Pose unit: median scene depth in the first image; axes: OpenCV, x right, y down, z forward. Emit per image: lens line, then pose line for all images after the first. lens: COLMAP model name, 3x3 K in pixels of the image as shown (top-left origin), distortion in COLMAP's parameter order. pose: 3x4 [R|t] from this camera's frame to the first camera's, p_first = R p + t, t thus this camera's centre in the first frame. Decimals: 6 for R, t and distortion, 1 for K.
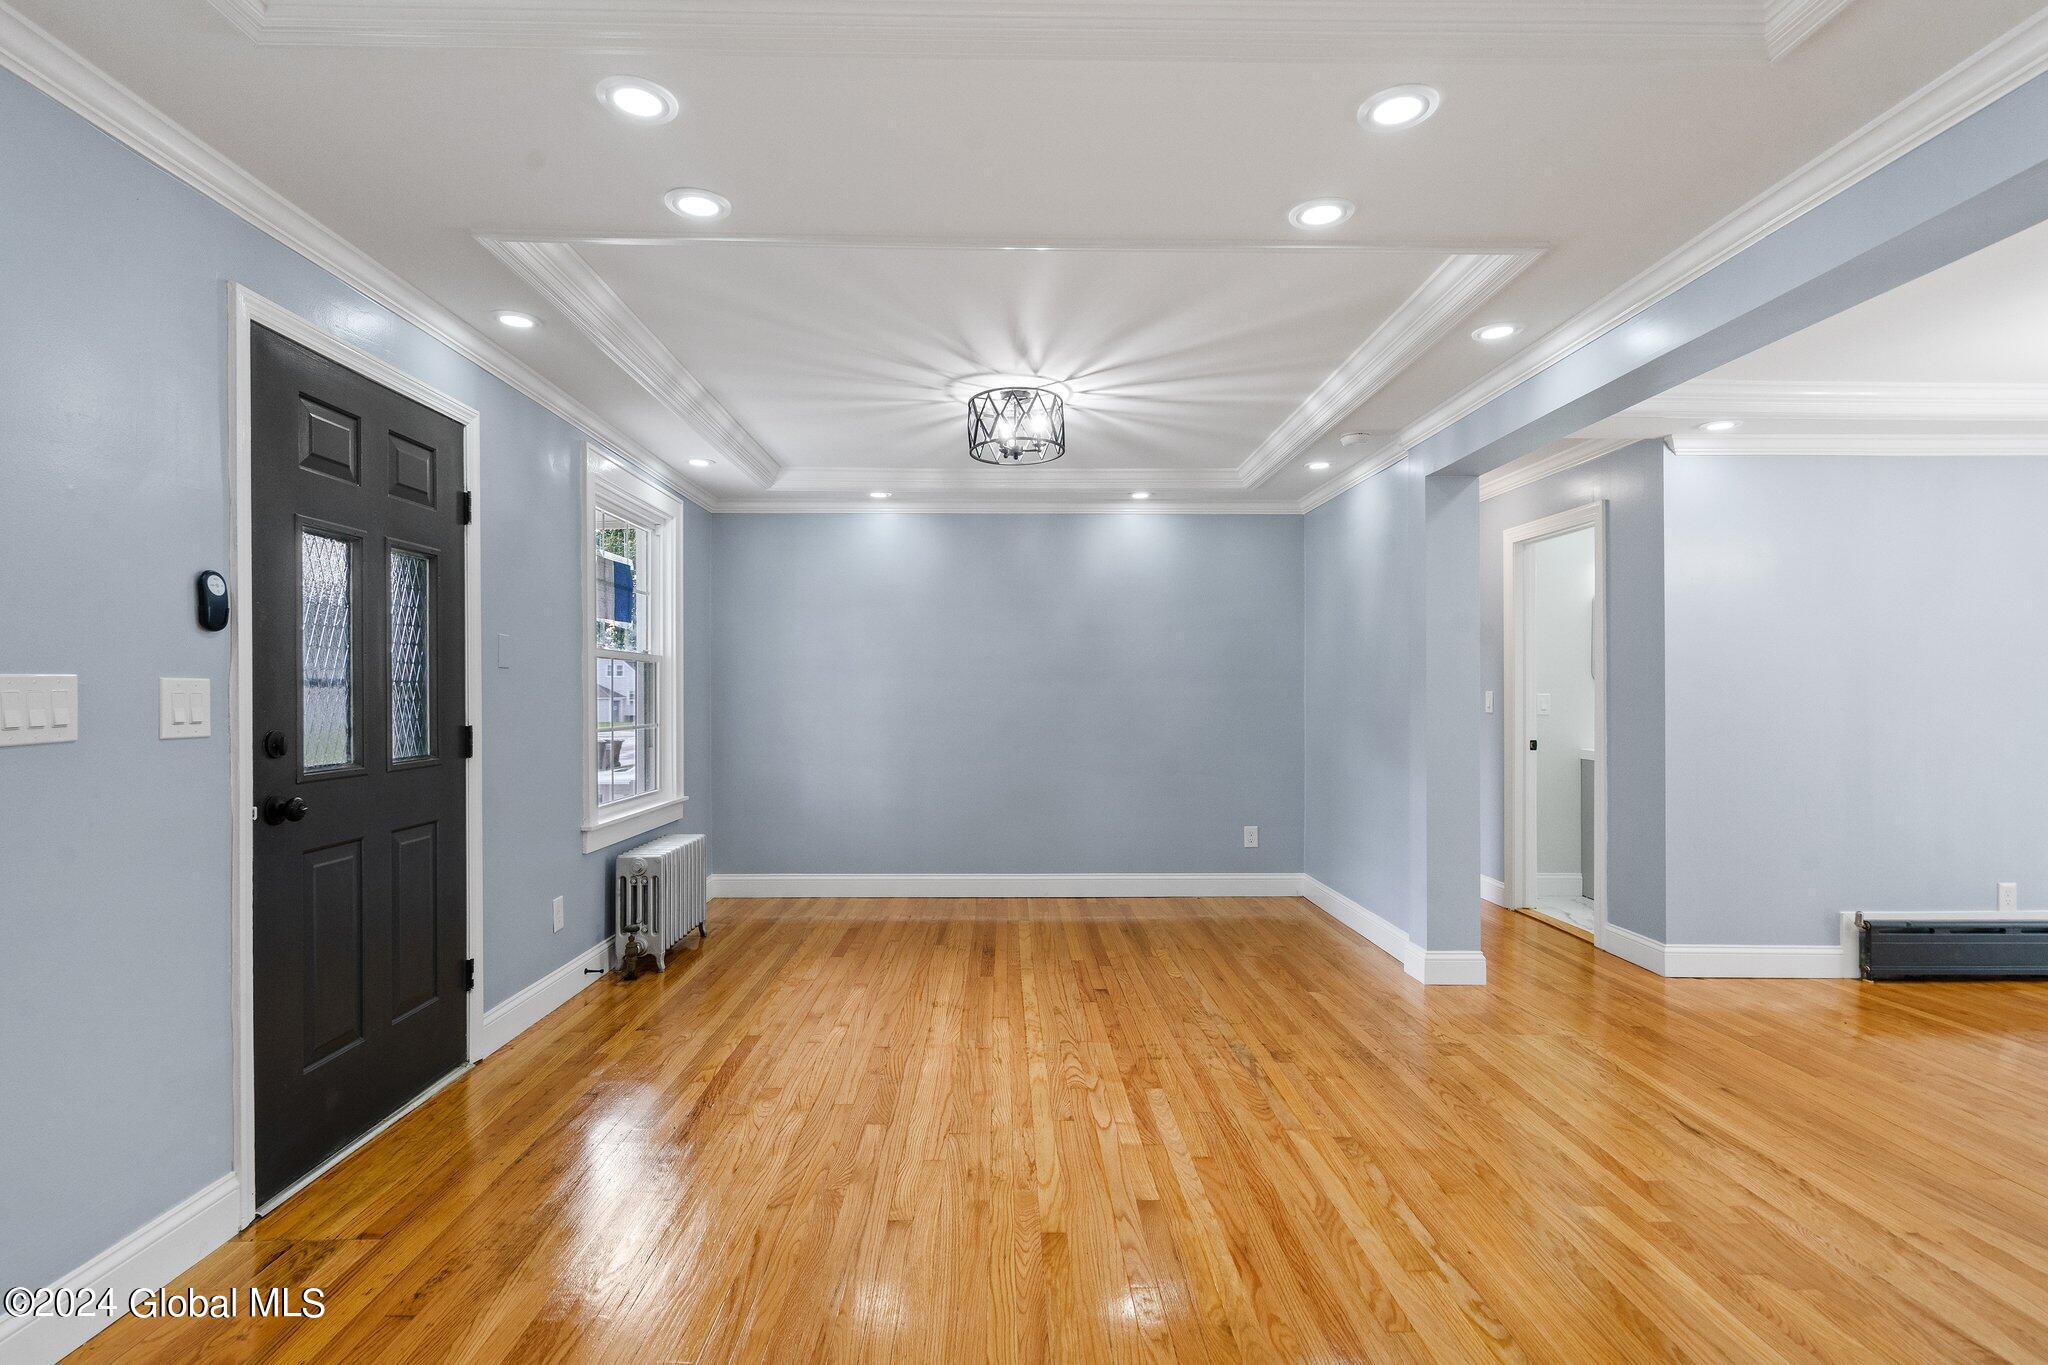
lens RADIAL K [[986.5, 0, 1014.8], [0, 986.5, 690.7], [0, 0, 1]] dist [0.004311, 0.000785]
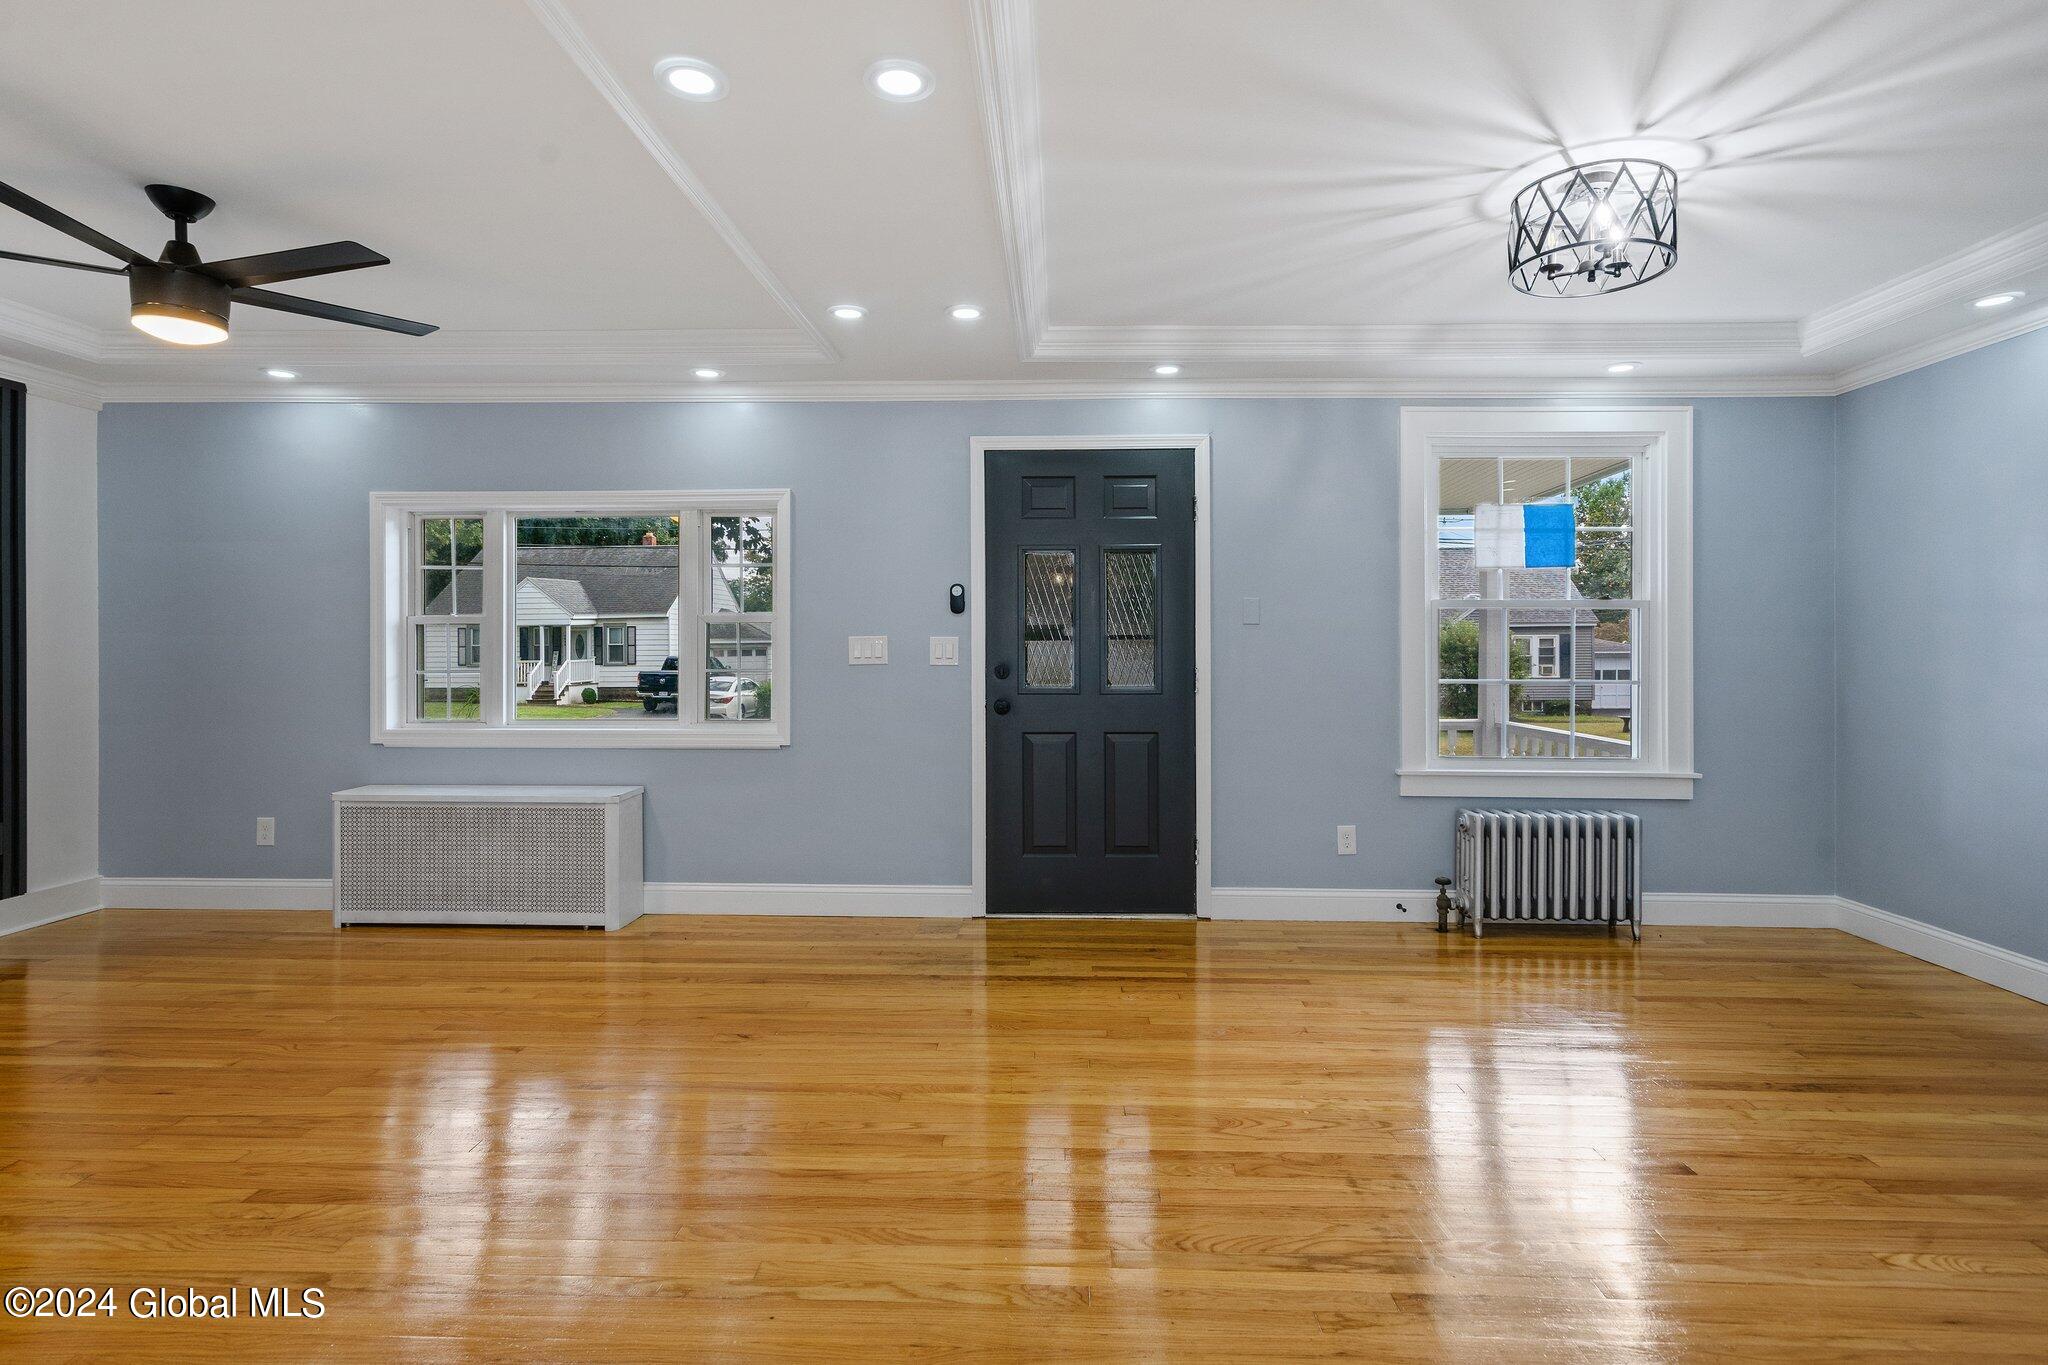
lens RADIAL K [[986.5, 0, 1024.1], [0, 986.5, 665.9], [0, 0, 1]] dist [0.004311, 0.000785]
pose [[-0.020461, 0.017029, -0.999646, 0.822873], [-0.001873, 0.999853, 0.017070, 0.008377], [0.999789, 0.002222, -0.020426, 0.796302]]
